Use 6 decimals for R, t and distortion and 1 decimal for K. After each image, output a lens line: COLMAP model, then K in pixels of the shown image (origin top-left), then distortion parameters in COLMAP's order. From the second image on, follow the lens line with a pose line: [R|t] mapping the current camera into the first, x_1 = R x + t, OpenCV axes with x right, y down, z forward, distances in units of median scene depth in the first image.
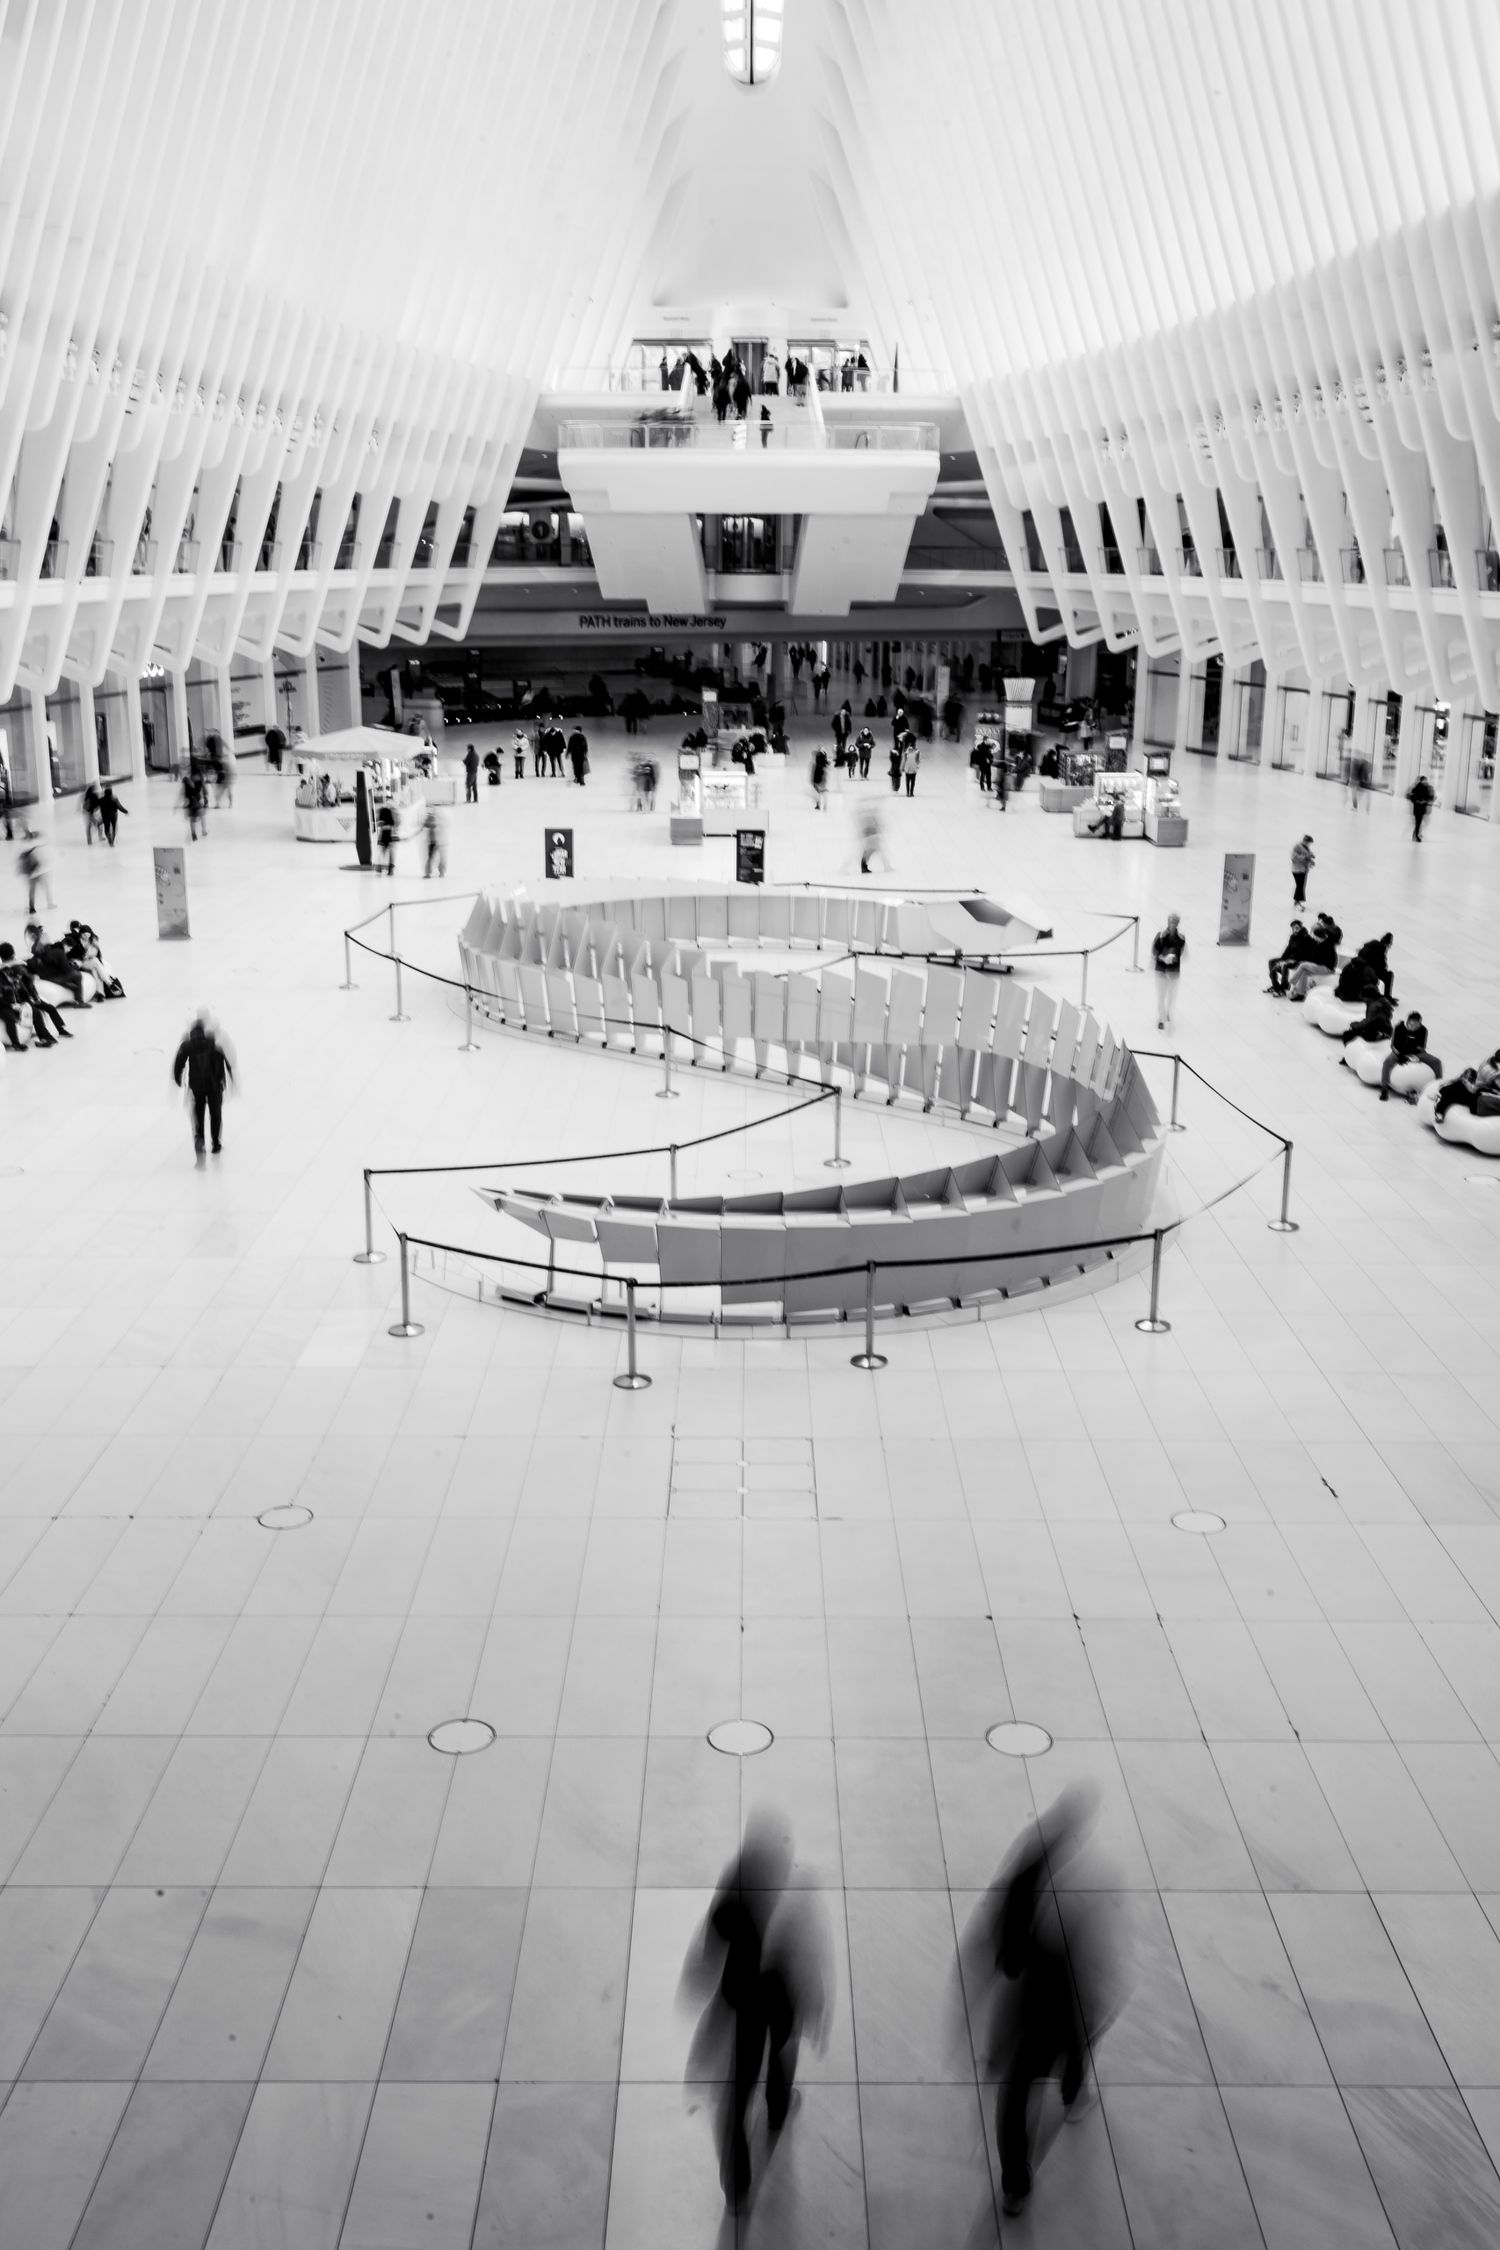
lens RADIAL K [[2223.6, 0, 748.5], [0, 2223.6, 1123.7], [0, 0, 1]] dist [0.026032, 0.000000]
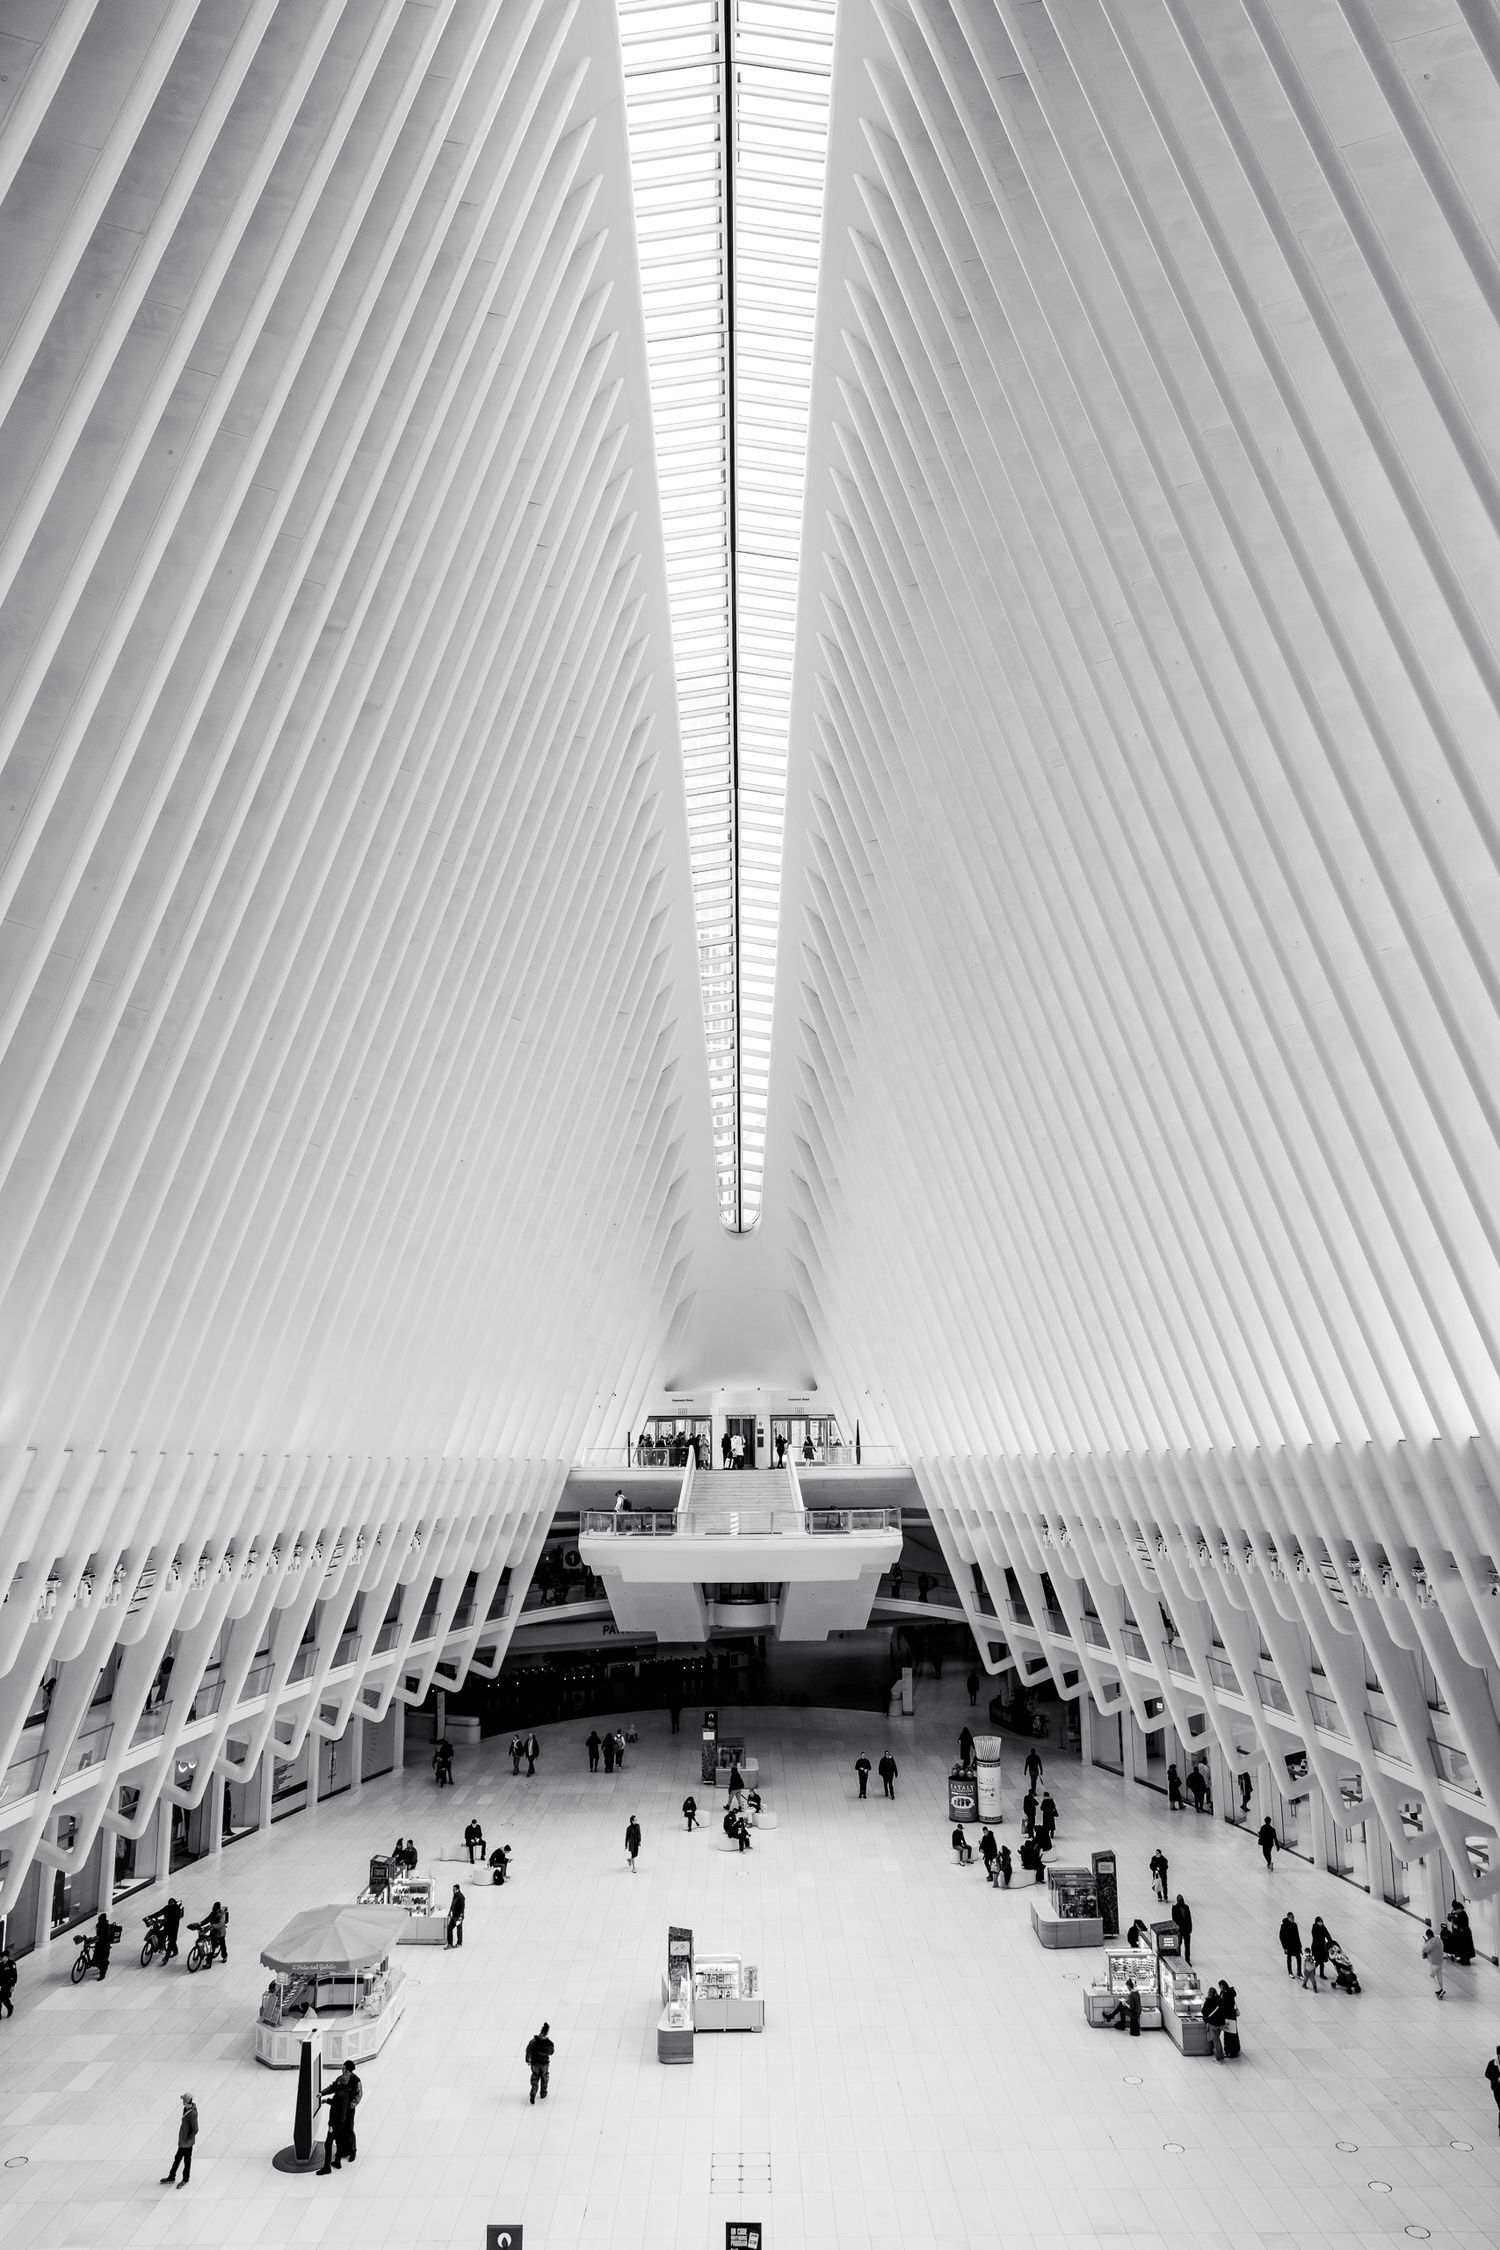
lens RADIAL K [[1578.0, 0, 749.6], [0, 1578.0, 1124.6], [0, 0, 1]] dist [-0.004672, 0.002394]
pose [[0.999901, -0.012539, 0.006431, 0.001990], [0.014092, 0.891105, -0.453579, -0.104839], [-0.000044, 0.453625, 0.891193, 0.144264]]
